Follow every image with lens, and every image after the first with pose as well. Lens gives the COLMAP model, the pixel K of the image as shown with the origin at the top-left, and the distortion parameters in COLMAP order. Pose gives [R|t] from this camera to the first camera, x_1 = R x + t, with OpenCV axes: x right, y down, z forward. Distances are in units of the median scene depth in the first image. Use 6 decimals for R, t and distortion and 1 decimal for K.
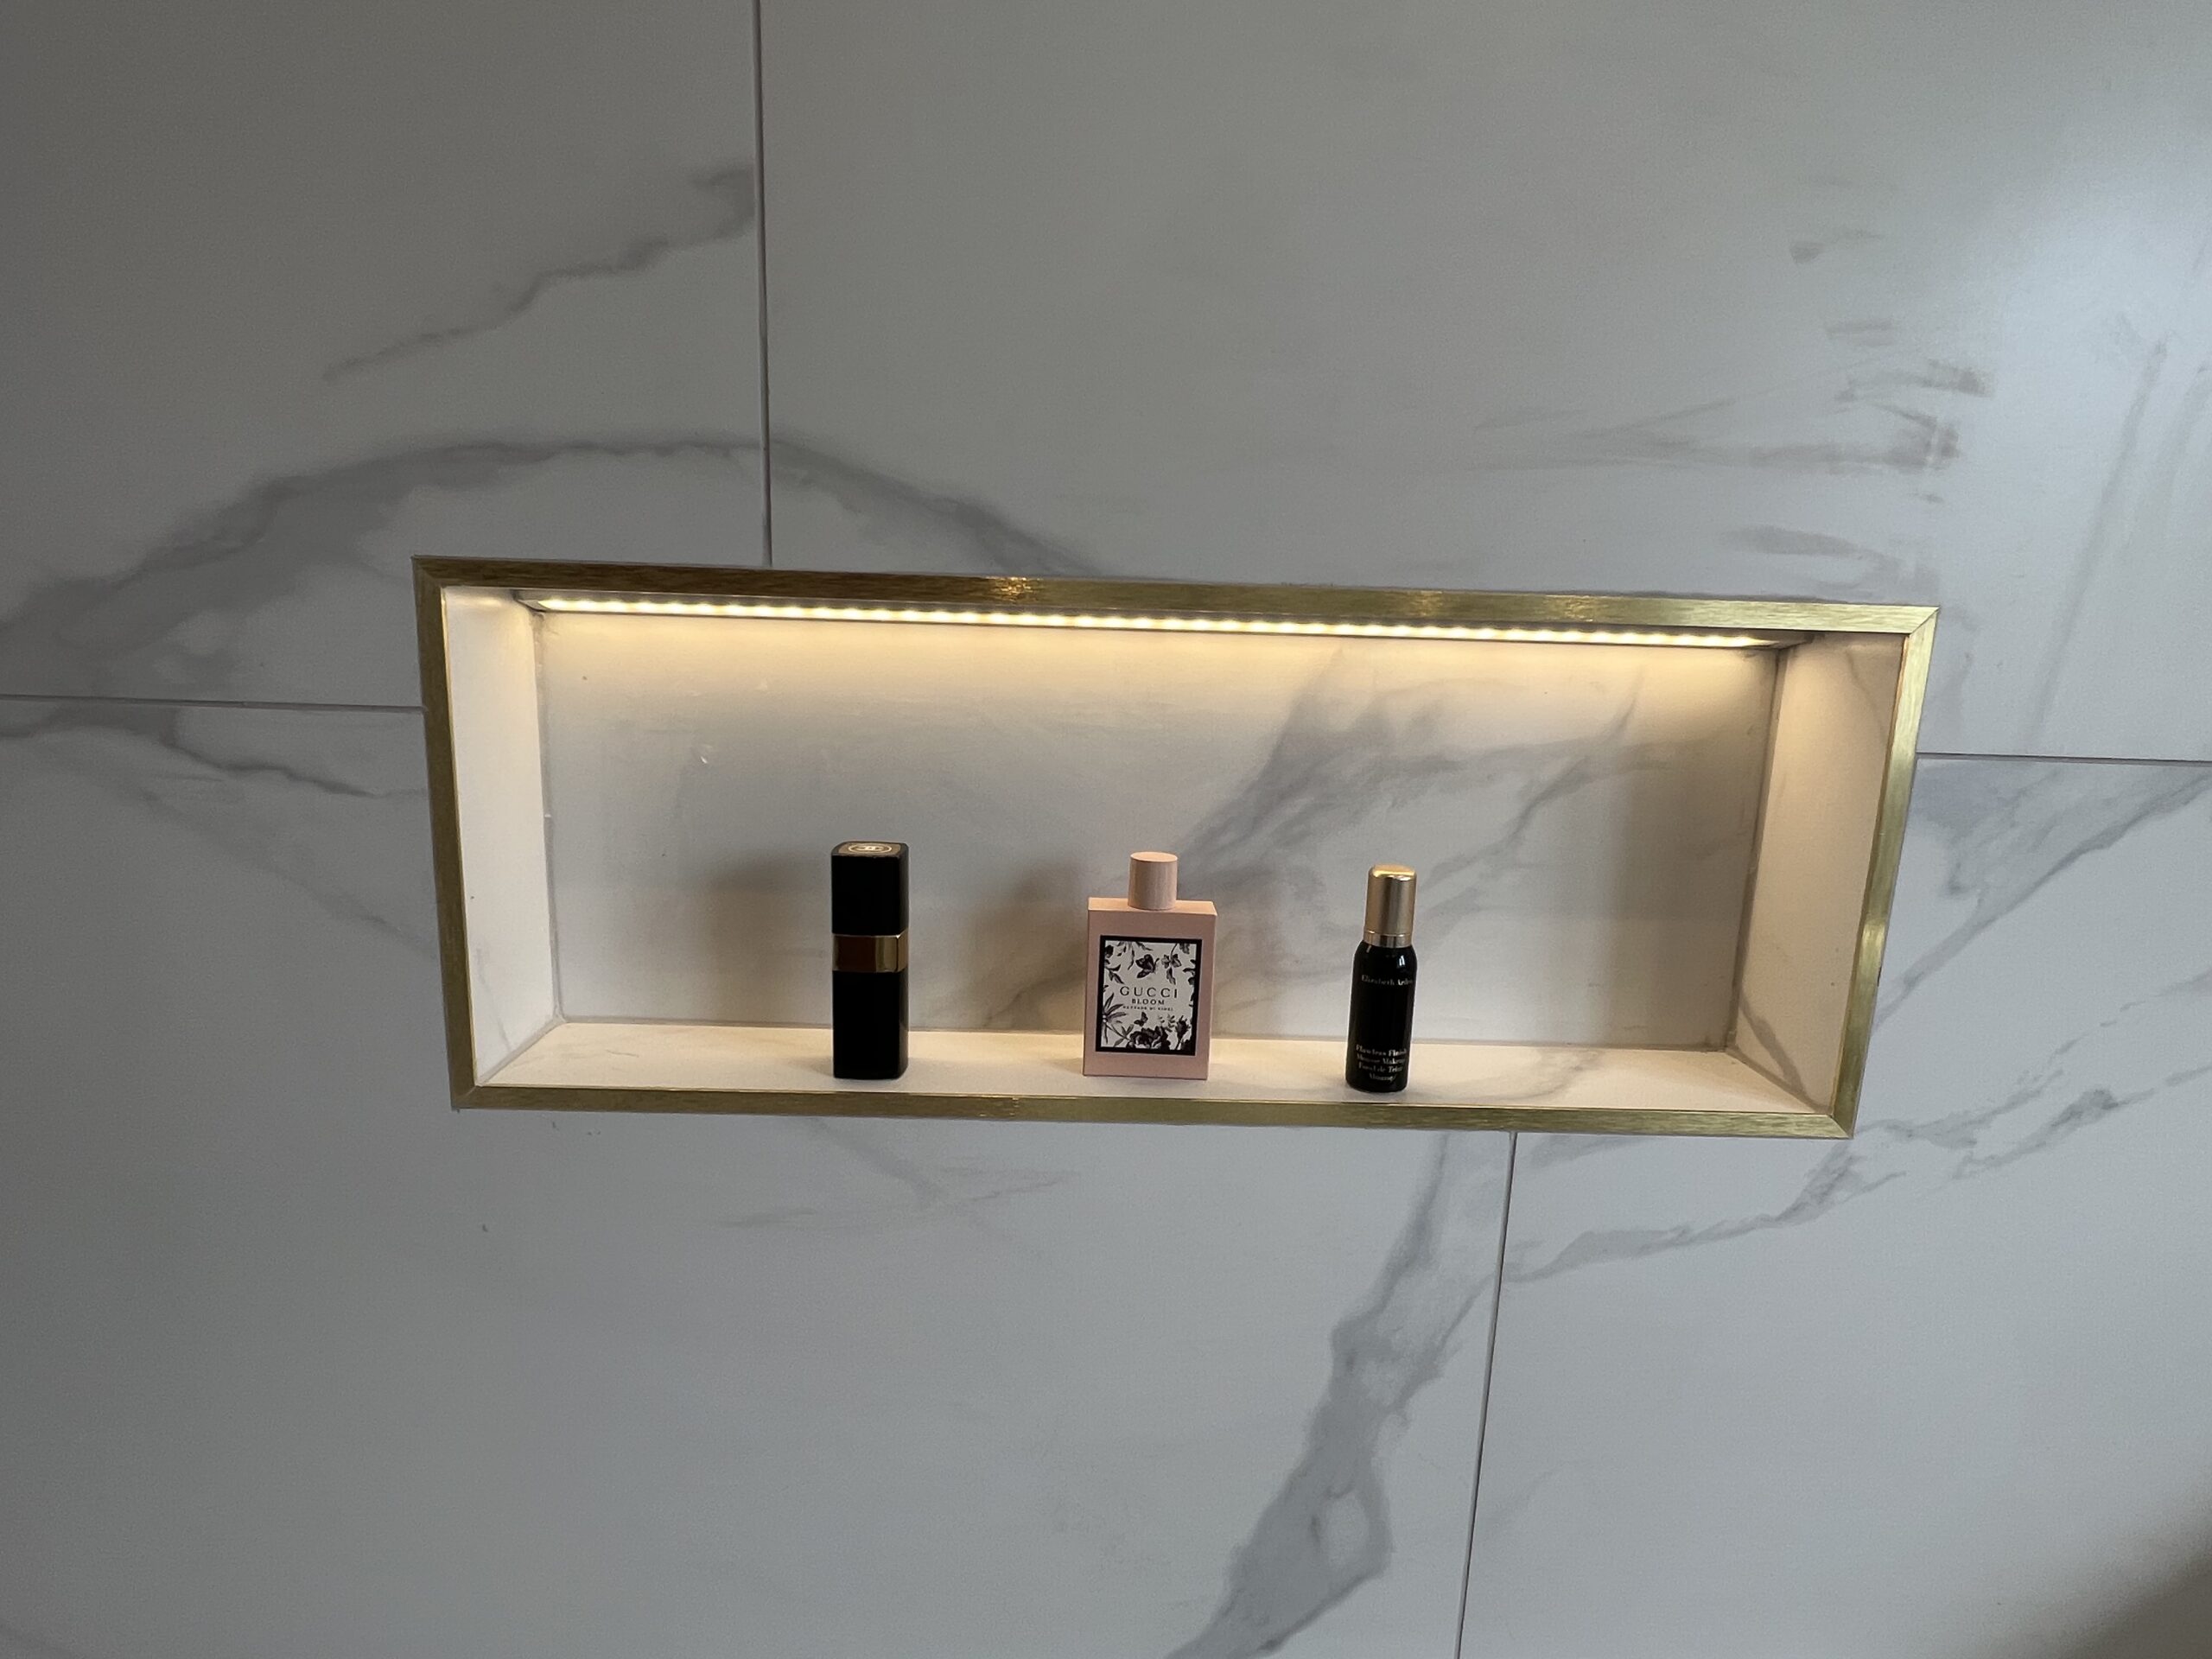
lens RADIAL K [[1175.2, 0, 1104.1], [0, 1175.2, 850.1], [0, 0, 1]] dist [-0.005778, -0.000661]
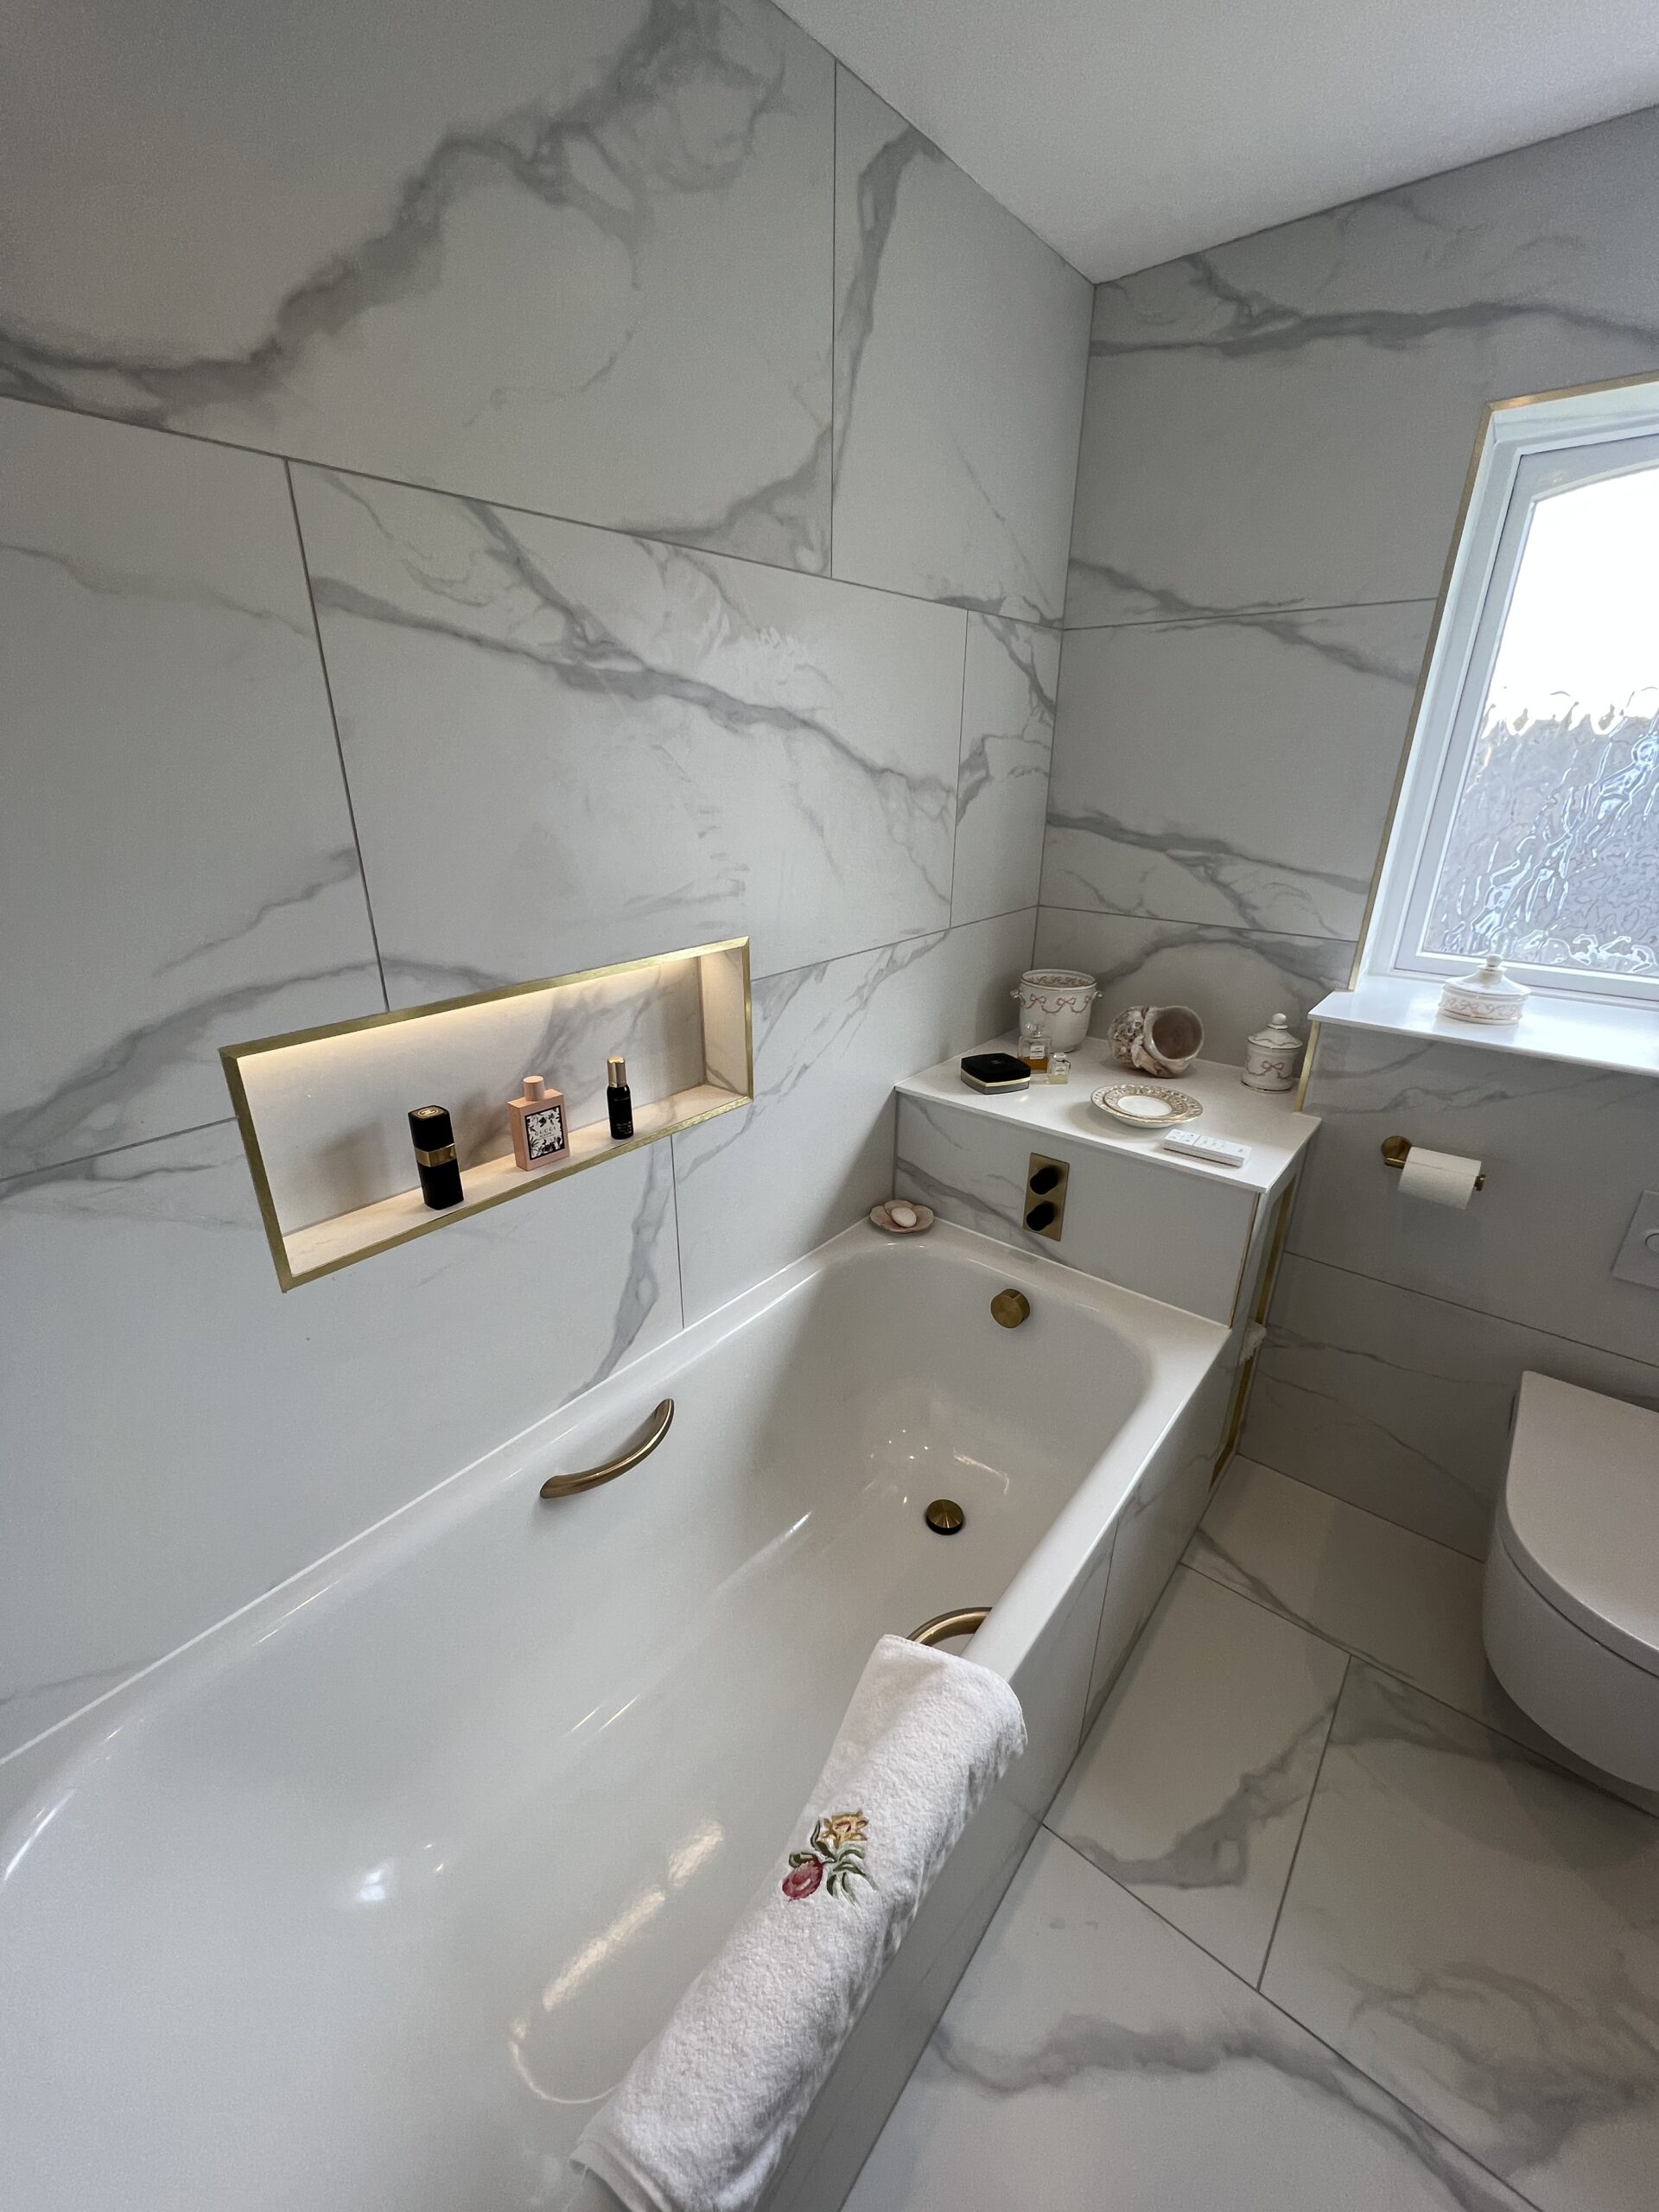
lens RADIAL K [[883.0, 0, 829.6], [0, 883.0, 1102.1], [0, 0, 1]] dist [0.000763, 0.000203]
pose [[0.647497, -0.308361, 0.696894, -0.883488], [0.162344, 0.949300, 0.269209, -0.356141], [-0.744575, -0.061176, 0.664730, -0.728893]]
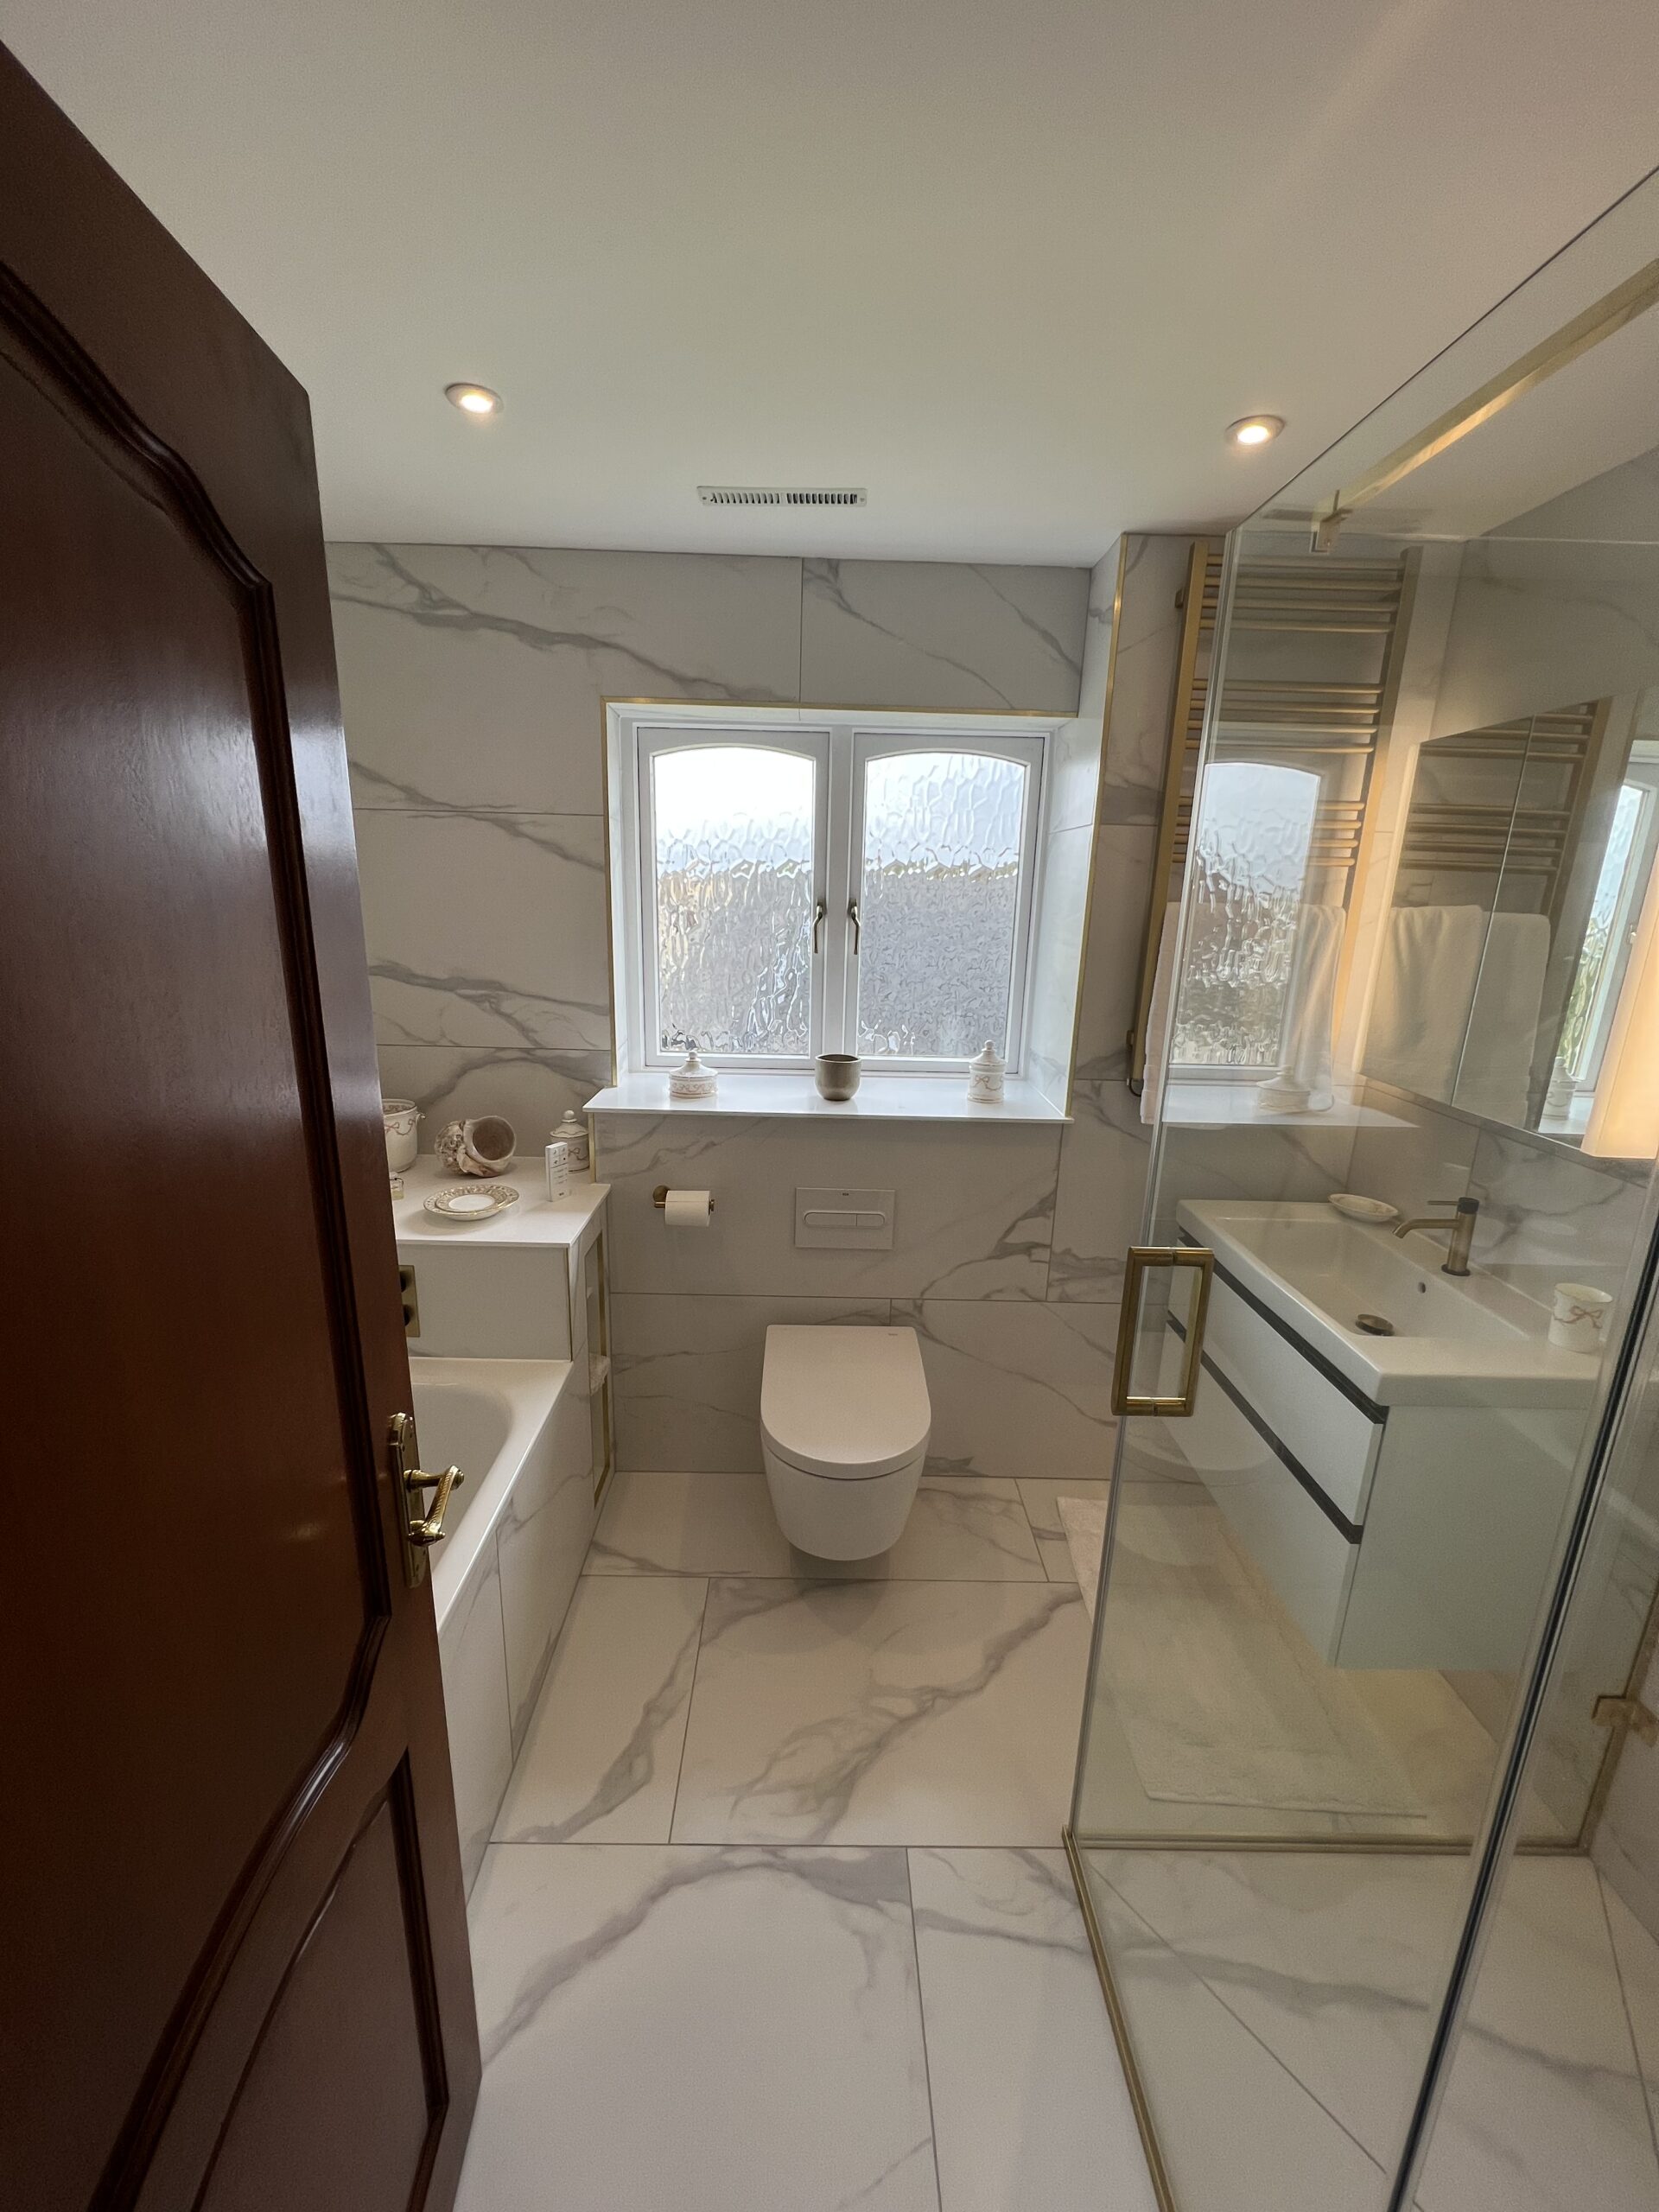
lens RADIAL K [[883.0, 0, 821.6], [0, 883.0, 1109.5], [0, 0, 1]] dist [0.000763, 0.000203]
pose [[0.016896, -0.275657, 0.961107, -1.632830], [0.166451, 0.948607, 0.269146, -0.482413], [-0.985905, 0.155430, 0.061911, -1.410090]]
